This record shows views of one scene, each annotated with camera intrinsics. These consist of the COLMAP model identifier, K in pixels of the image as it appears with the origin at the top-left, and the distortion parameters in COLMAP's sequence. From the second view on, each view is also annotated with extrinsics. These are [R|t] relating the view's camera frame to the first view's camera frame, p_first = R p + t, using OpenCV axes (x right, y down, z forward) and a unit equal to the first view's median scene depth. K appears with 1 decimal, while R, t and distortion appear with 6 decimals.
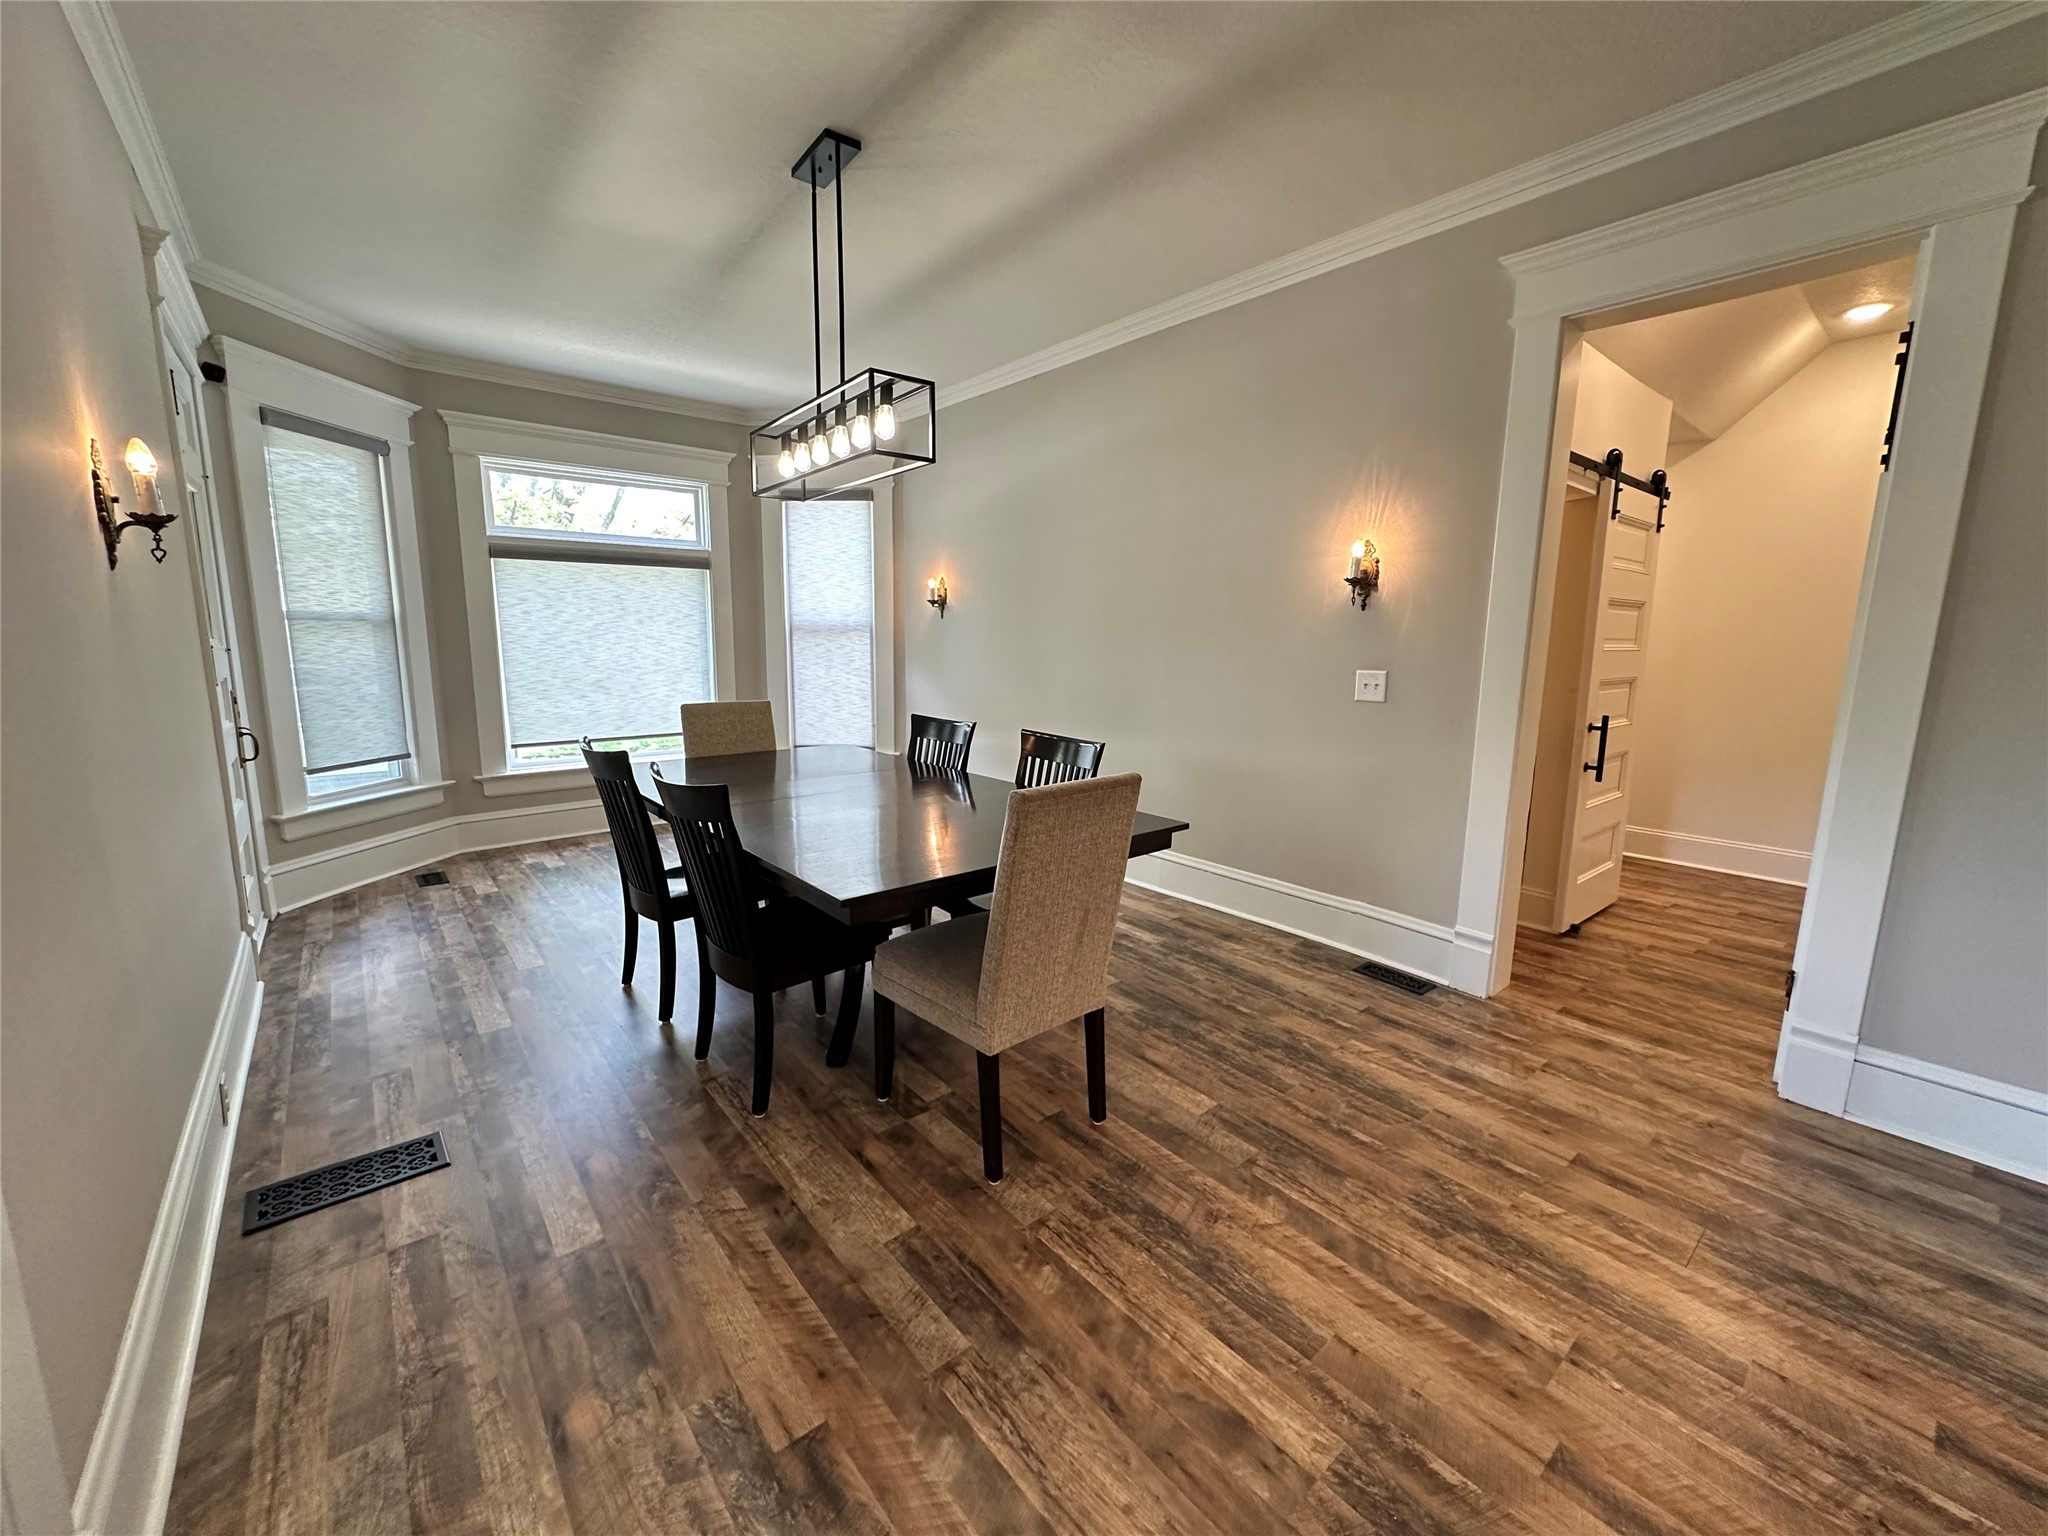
lens RADIAL K [[827.2, 0, 1018.7], [0, 827.2, 761.2], [0, 0, 1]] dist [0.000998, 0.000117]
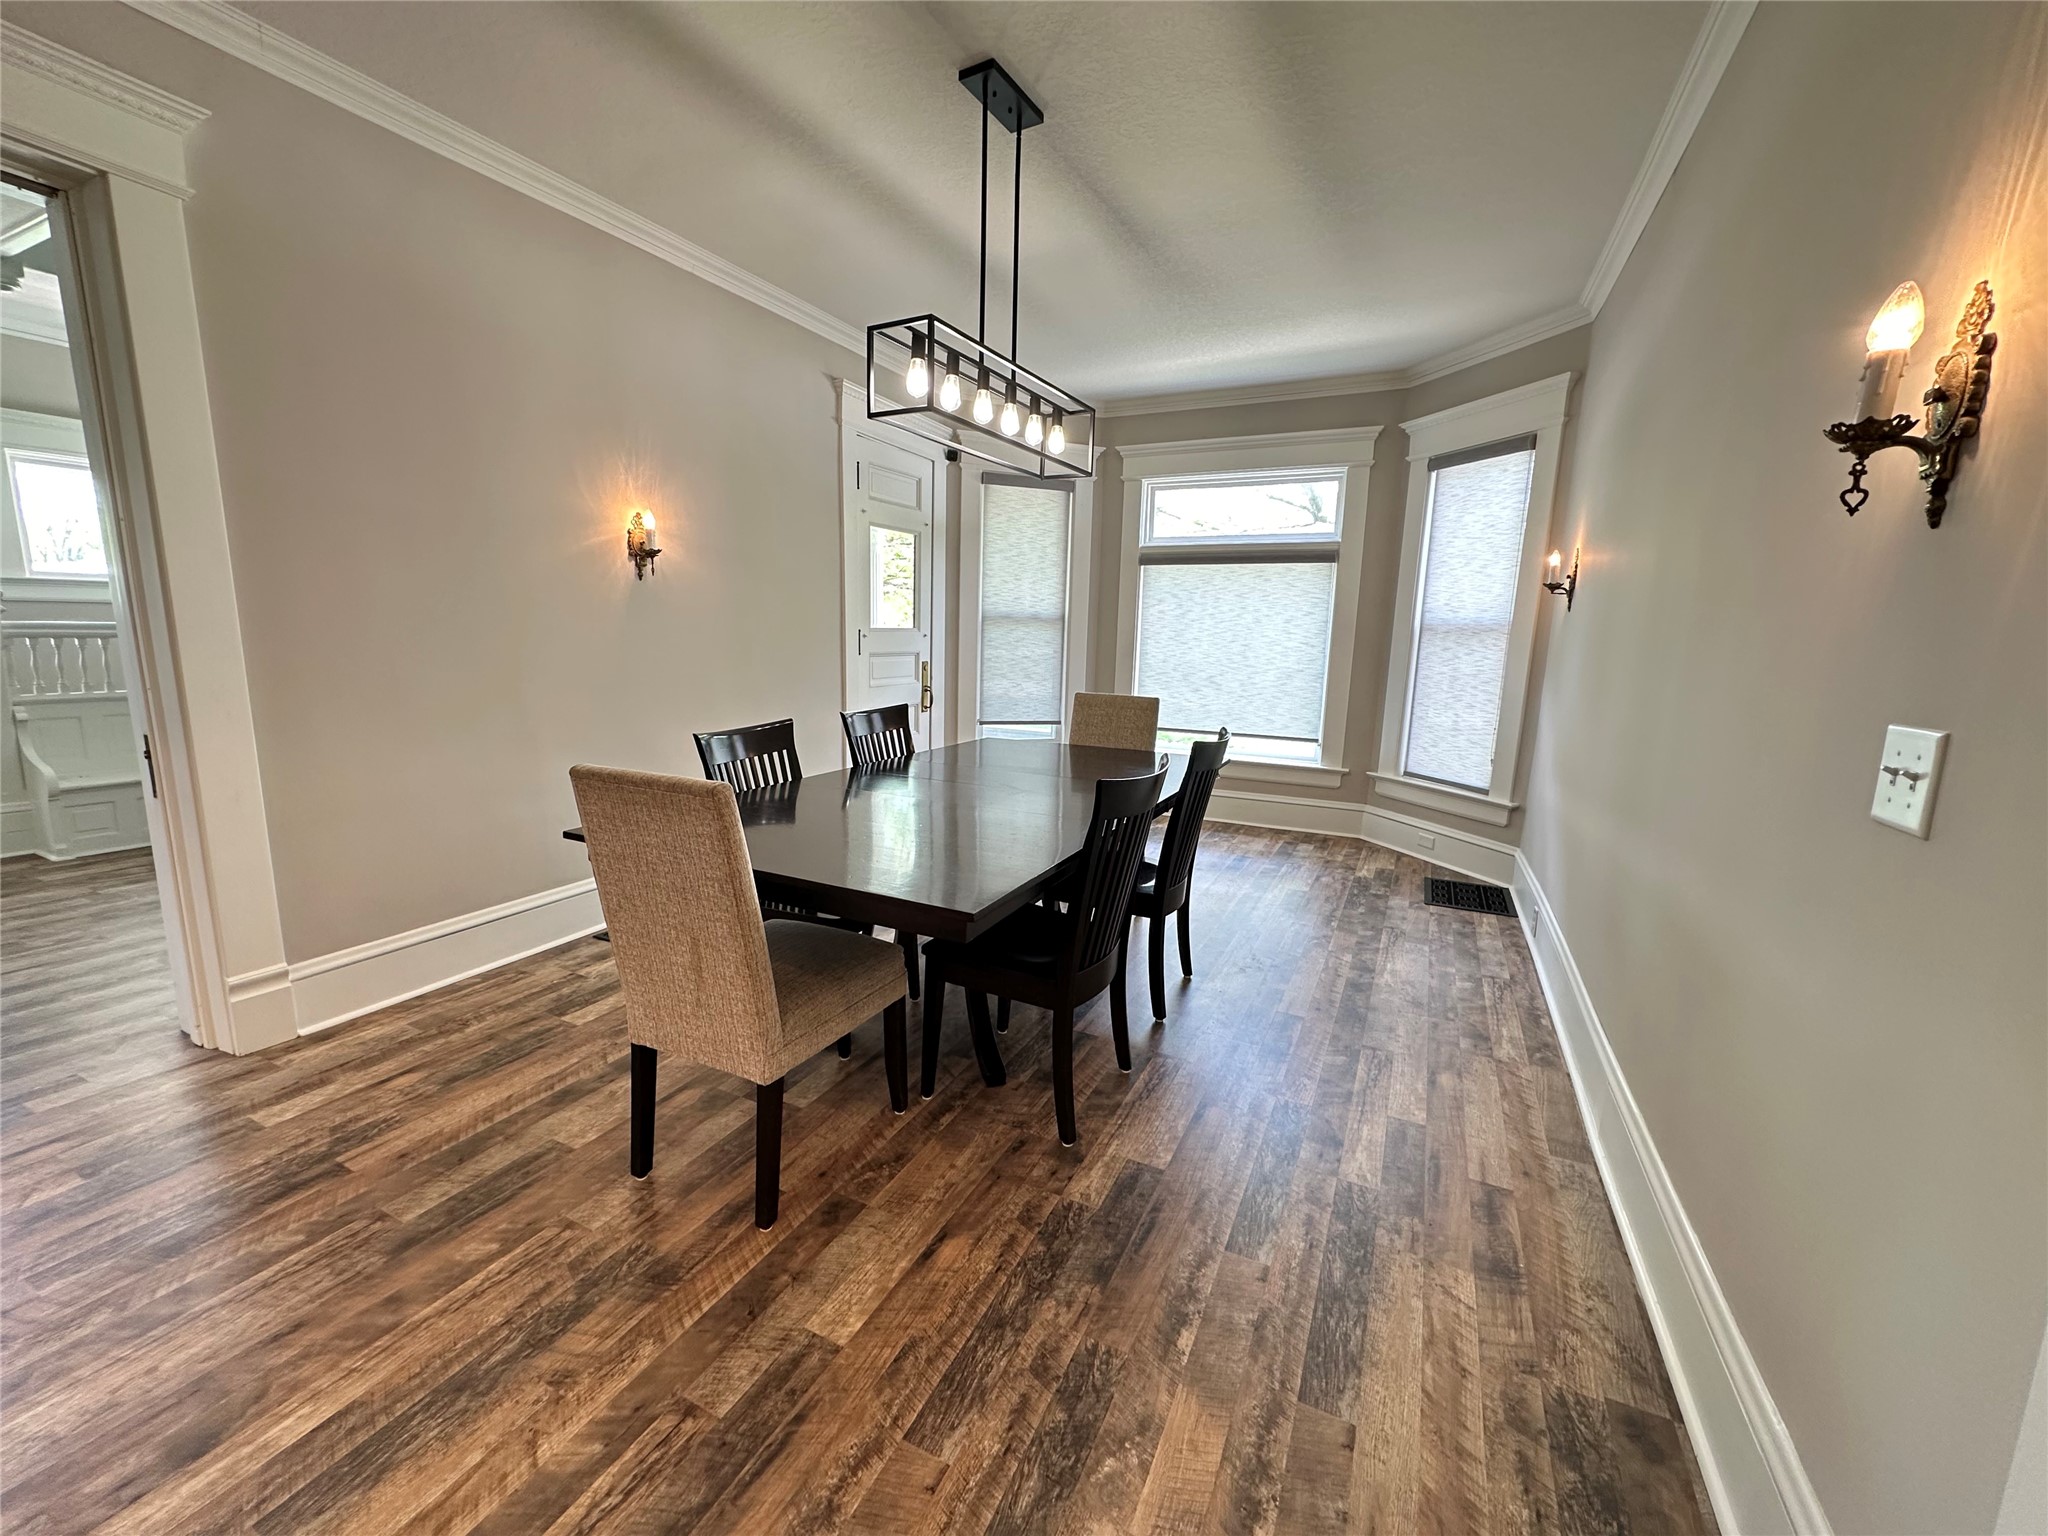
lens RADIAL K [[812.1, 0, 1024.1], [0, 812.1, 770.2], [0, 0, 1]] dist [-0.000641, 0.000218]
pose [[0.393917, 0.157518, -0.905548, 0.587704], [-0.161245, 0.981770, 0.100635, -0.075795], [0.904892, 0.106373, 0.412135, 0.615768]]
